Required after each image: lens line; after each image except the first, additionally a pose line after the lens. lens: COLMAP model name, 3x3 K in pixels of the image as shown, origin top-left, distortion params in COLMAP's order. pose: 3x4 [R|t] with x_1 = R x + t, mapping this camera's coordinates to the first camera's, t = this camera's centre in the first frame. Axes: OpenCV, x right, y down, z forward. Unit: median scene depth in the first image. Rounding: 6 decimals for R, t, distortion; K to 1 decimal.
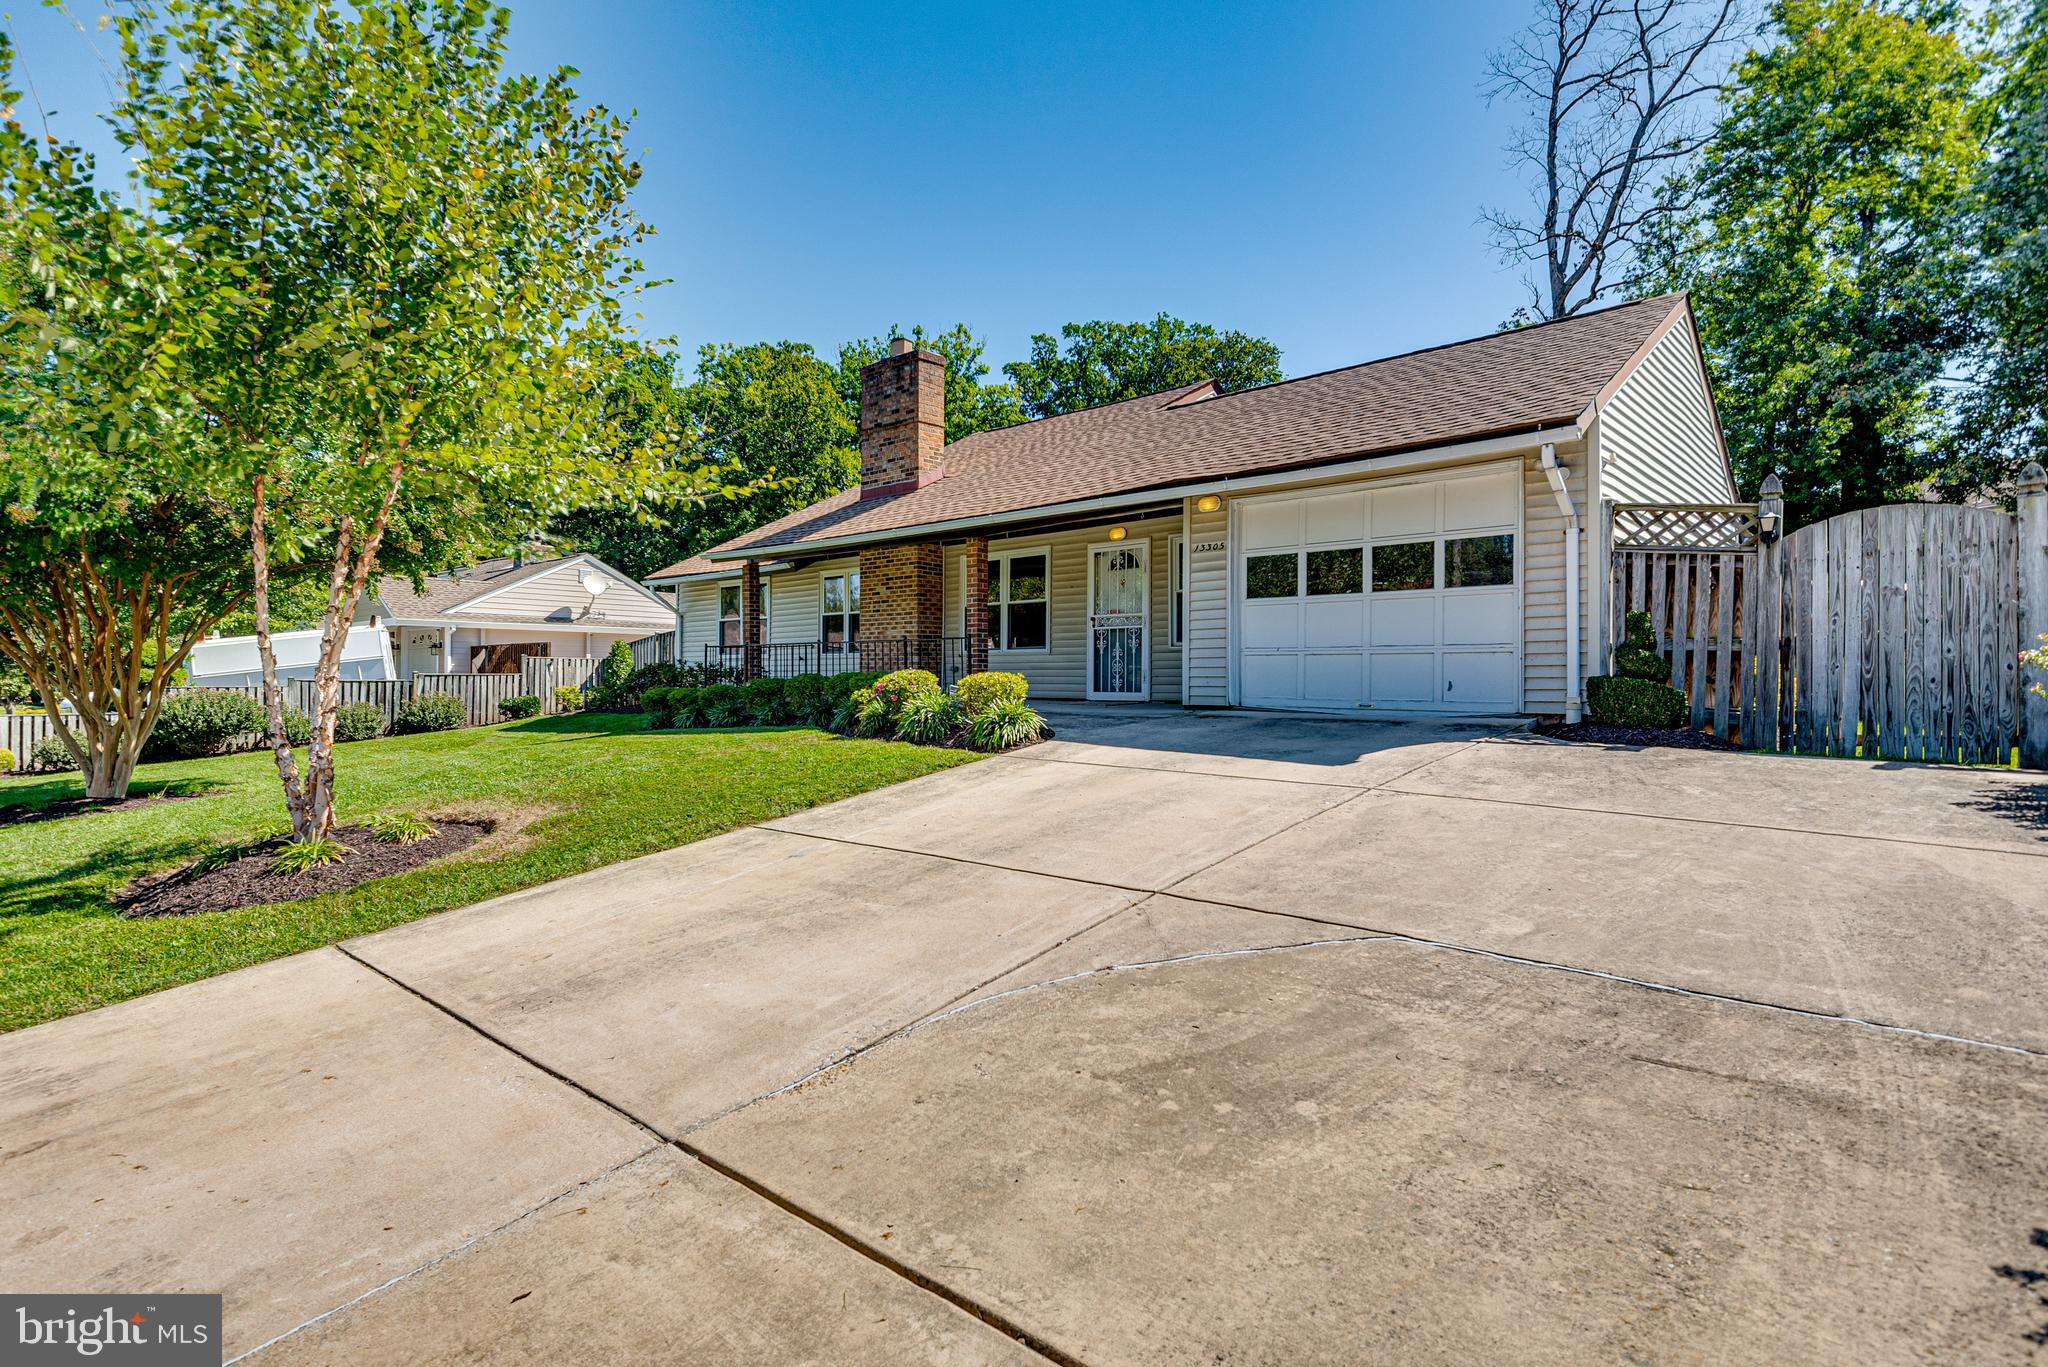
lens RADIAL K [[1030.3, 0, 987.6], [0, 1030.3, 681.1], [0, 0, 1]] dist [0.015355, -0.000996]
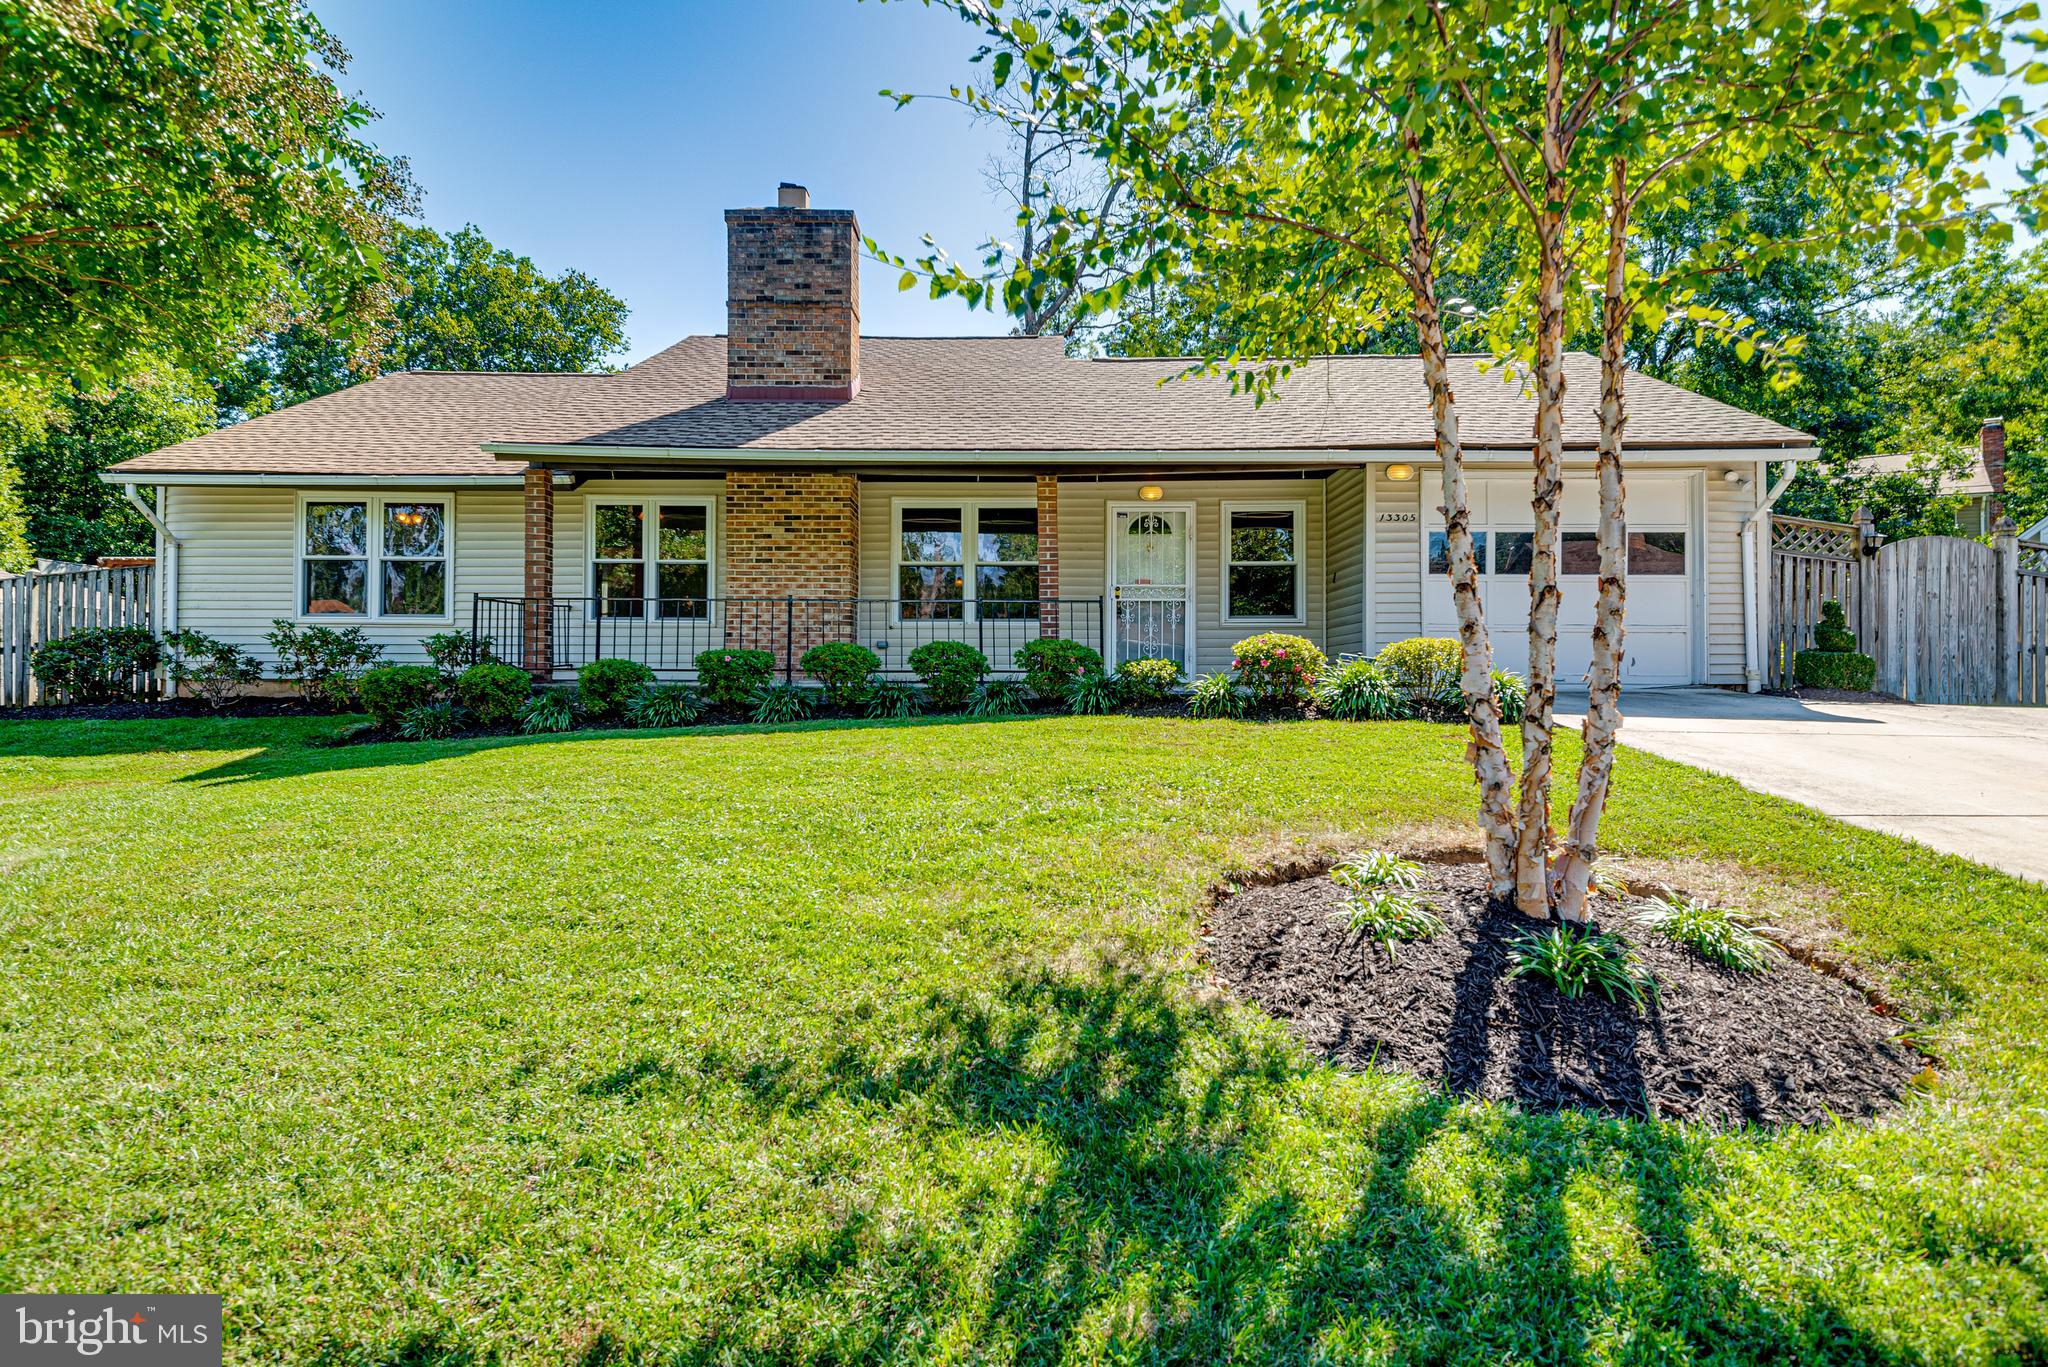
lens RADIAL K [[1101.4, 0, 1030.3], [0, 1101.4, 686.9], [0, 0, 1]] dist [0.017726, -0.003506]
pose [[0.733402, 0.000683, 0.679795, -0.598761], [-0.000678, 1.000000, -0.000273, 0.023033], [-0.679795, -0.000260, 0.733402, 0.390916]]
